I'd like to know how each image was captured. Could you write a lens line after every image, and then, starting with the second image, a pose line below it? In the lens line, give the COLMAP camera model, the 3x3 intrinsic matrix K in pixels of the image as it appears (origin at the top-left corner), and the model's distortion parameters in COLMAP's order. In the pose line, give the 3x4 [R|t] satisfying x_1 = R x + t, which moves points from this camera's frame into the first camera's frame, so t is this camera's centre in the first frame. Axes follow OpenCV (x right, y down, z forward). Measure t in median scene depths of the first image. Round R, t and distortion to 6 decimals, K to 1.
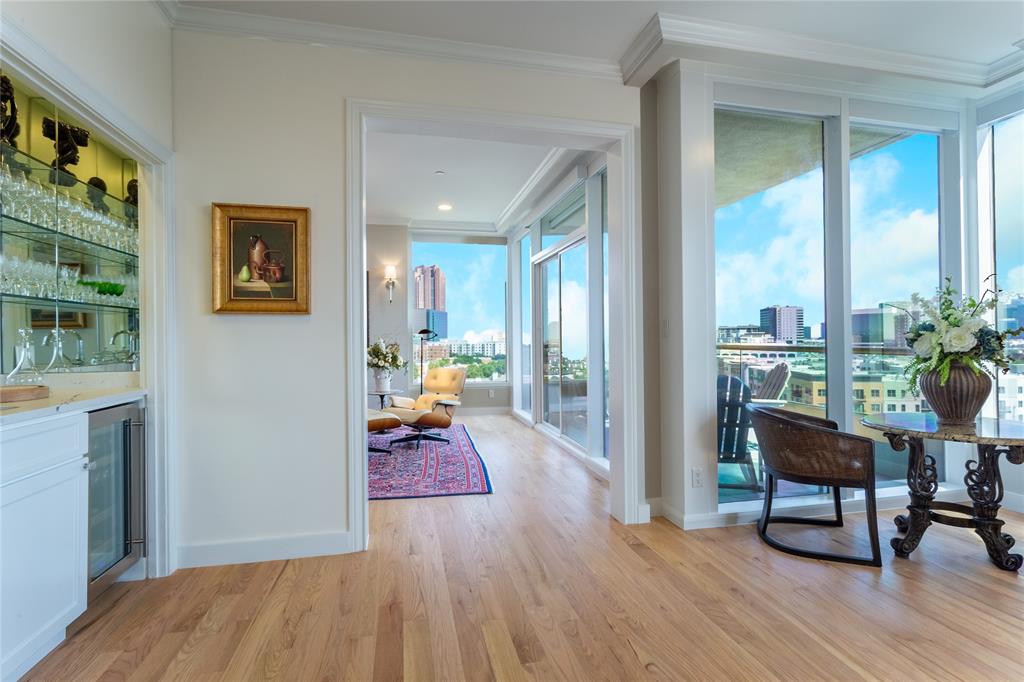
lens RADIAL K [[490.5, 0, 512.8], [0, 490.5, 336.3], [0, 0, 1]] dist [0.004243, 0.001564]
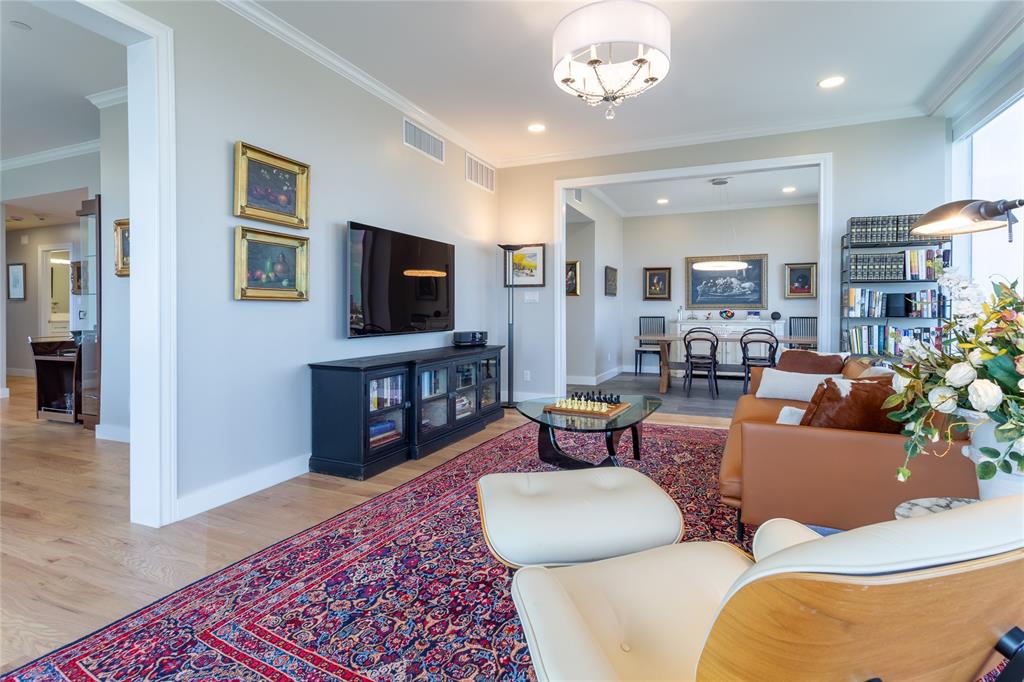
lens RADIAL K [[497.6, 0, 531.2], [0, 497.6, 311.8], [0, 0, 1]] dist [0.004592, 0.001511]
pose [[-0.580229, 0.009355, -0.814400, 0.019693], [0.006644, 0.999955, 0.006752, 0.036099], [0.814426, -0.001493, -0.580265, 1.784517]]
